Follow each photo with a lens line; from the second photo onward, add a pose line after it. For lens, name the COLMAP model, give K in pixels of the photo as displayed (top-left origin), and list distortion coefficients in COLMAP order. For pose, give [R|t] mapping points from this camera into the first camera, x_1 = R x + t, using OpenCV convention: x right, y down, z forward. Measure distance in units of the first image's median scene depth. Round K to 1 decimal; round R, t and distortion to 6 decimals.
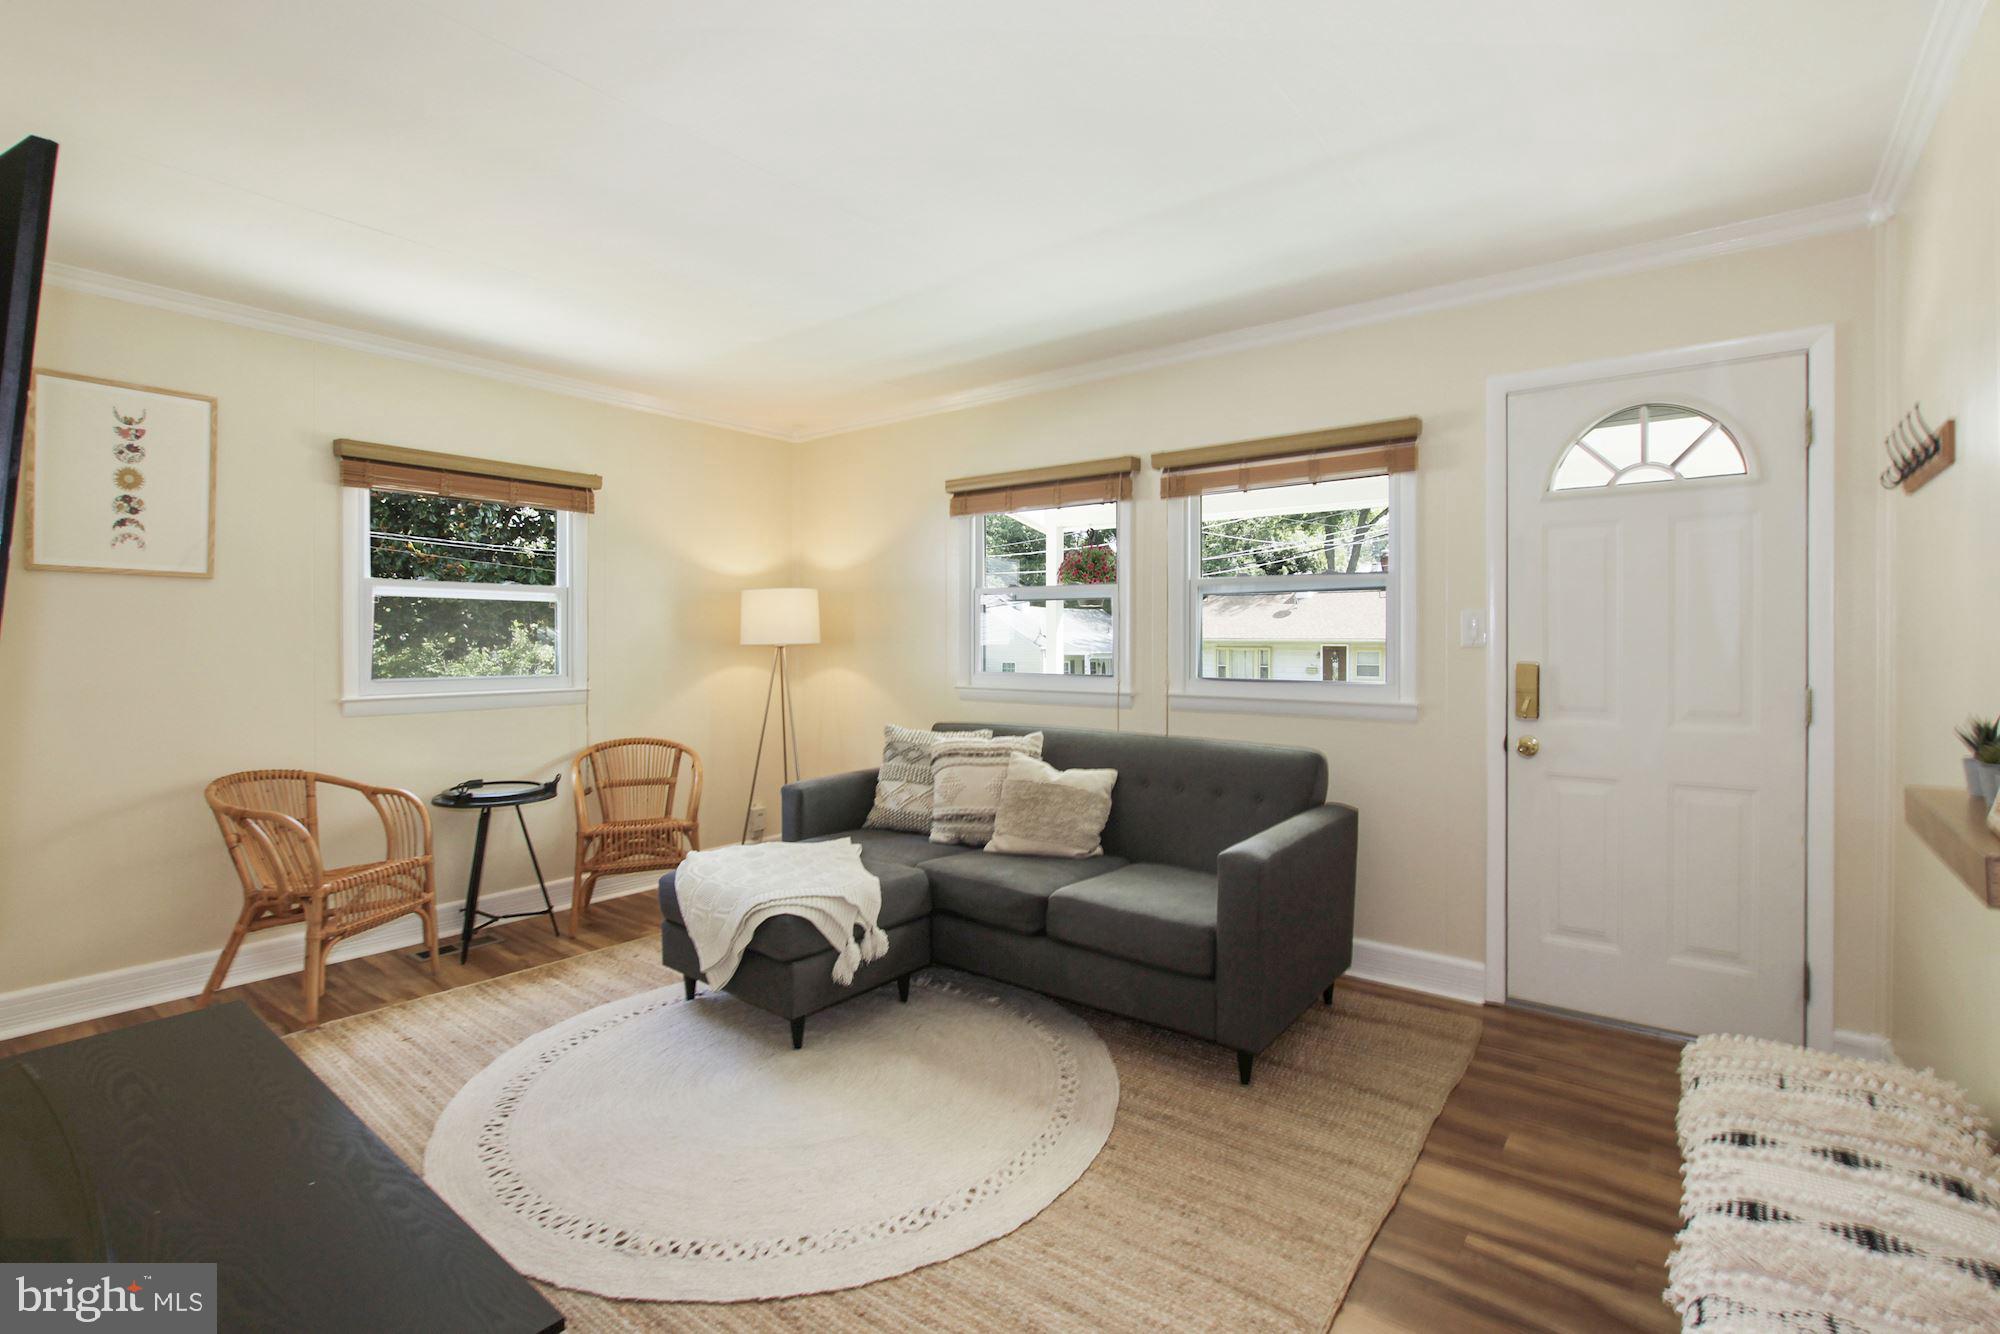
lens RADIAL K [[957.6, 0, 1063.1], [0, 957.6, 648.4], [0, 0, 1]] dist [-0.005391, 0.000431]
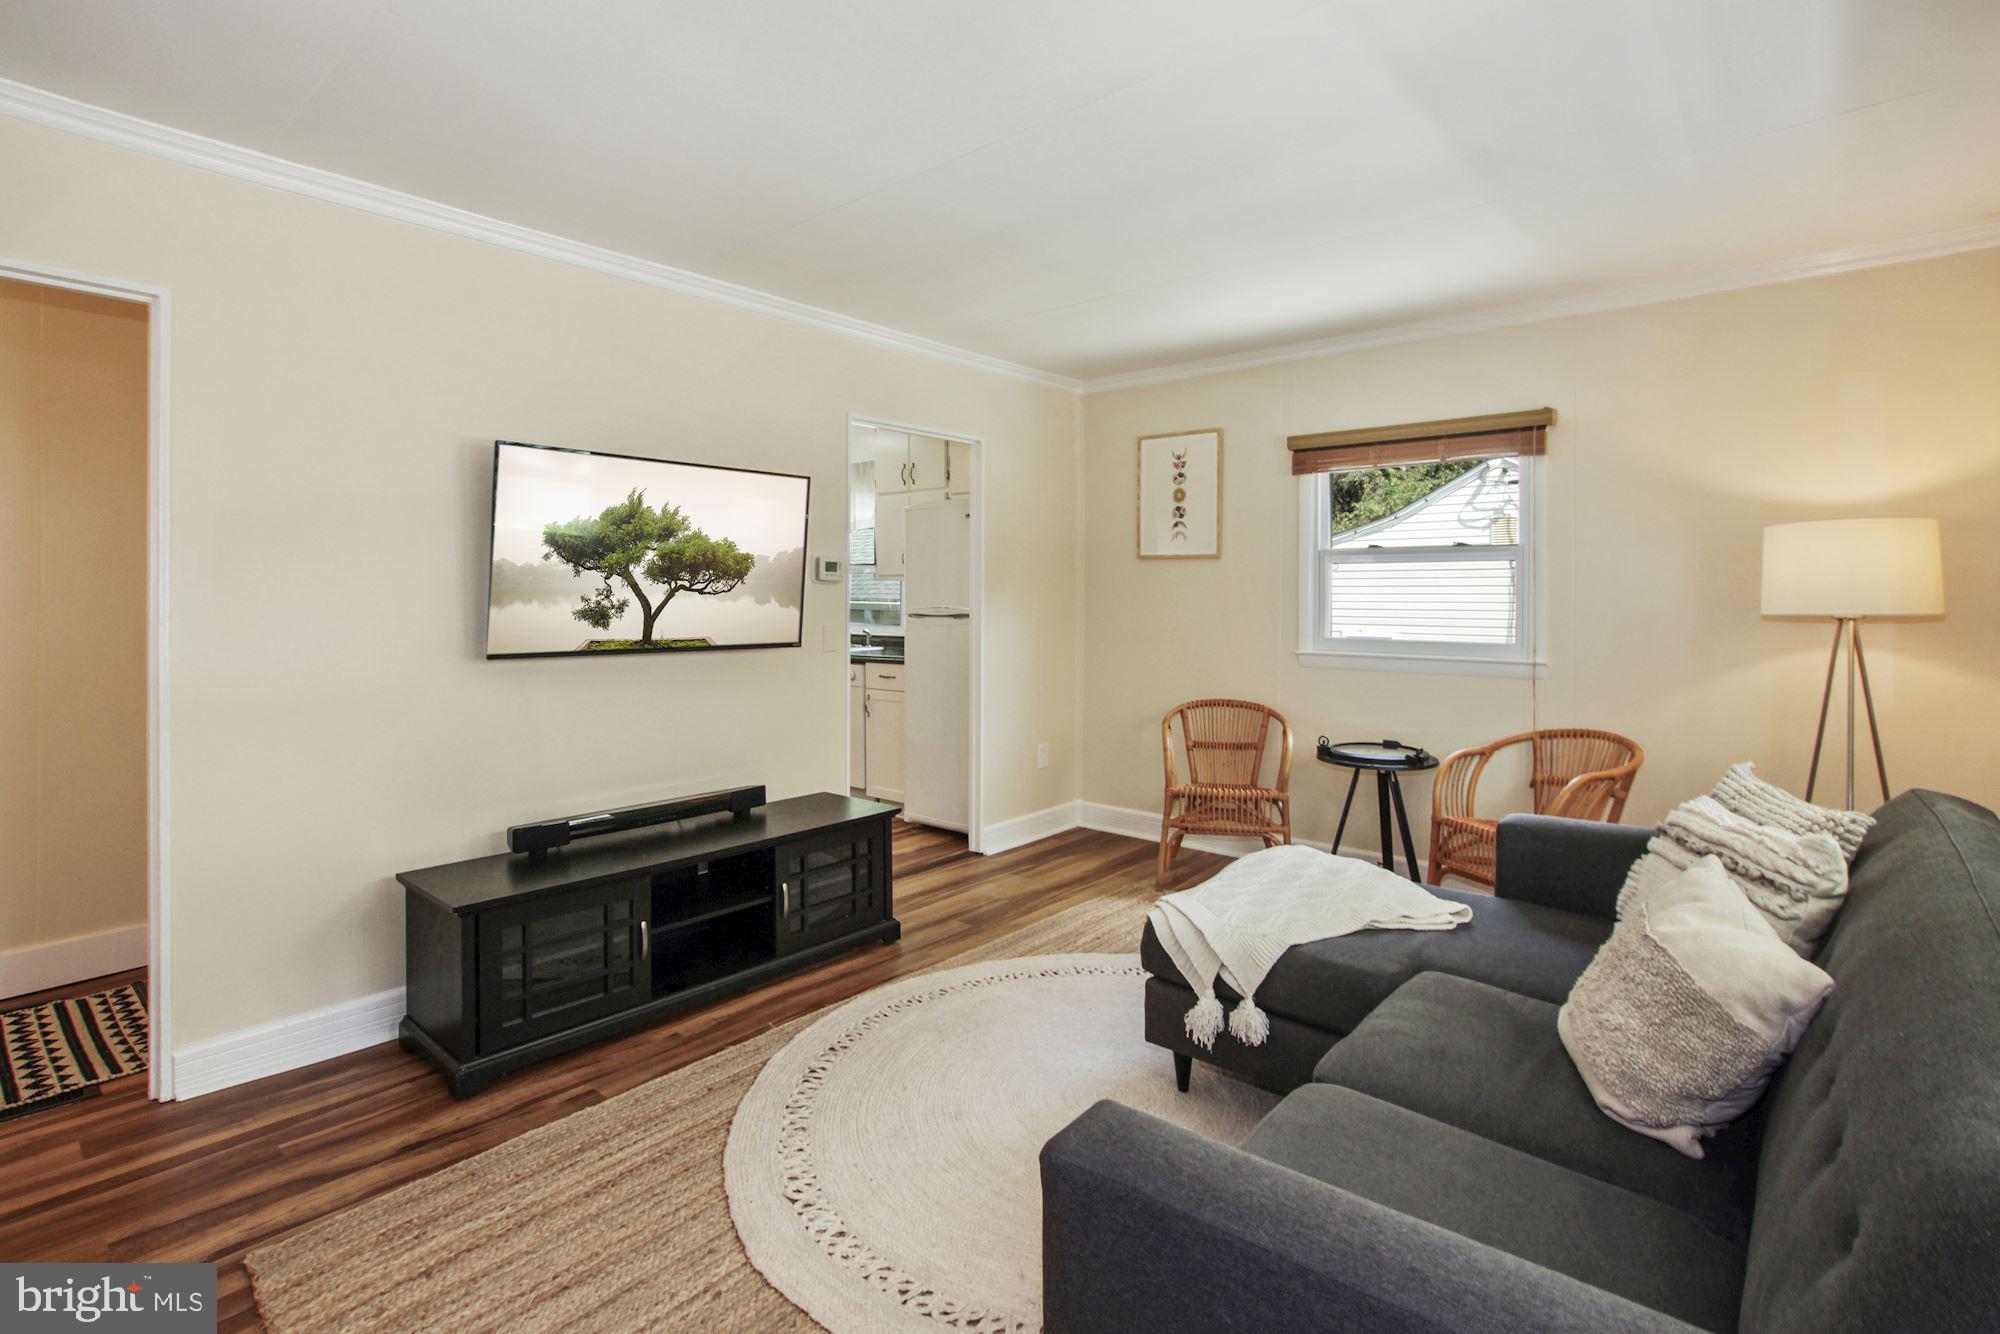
lens RADIAL K [[912.3, 0, 993.3], [0, 912.3, 601.6], [0, 0, 1]] dist [-0.022660, 0.003682]
pose [[-0.088735, 0.005898, -0.996038, 0.494074], [-0.016691, 0.999833, 0.007408, -0.014173], [0.995915, 0.017282, -0.088622, 0.833772]]
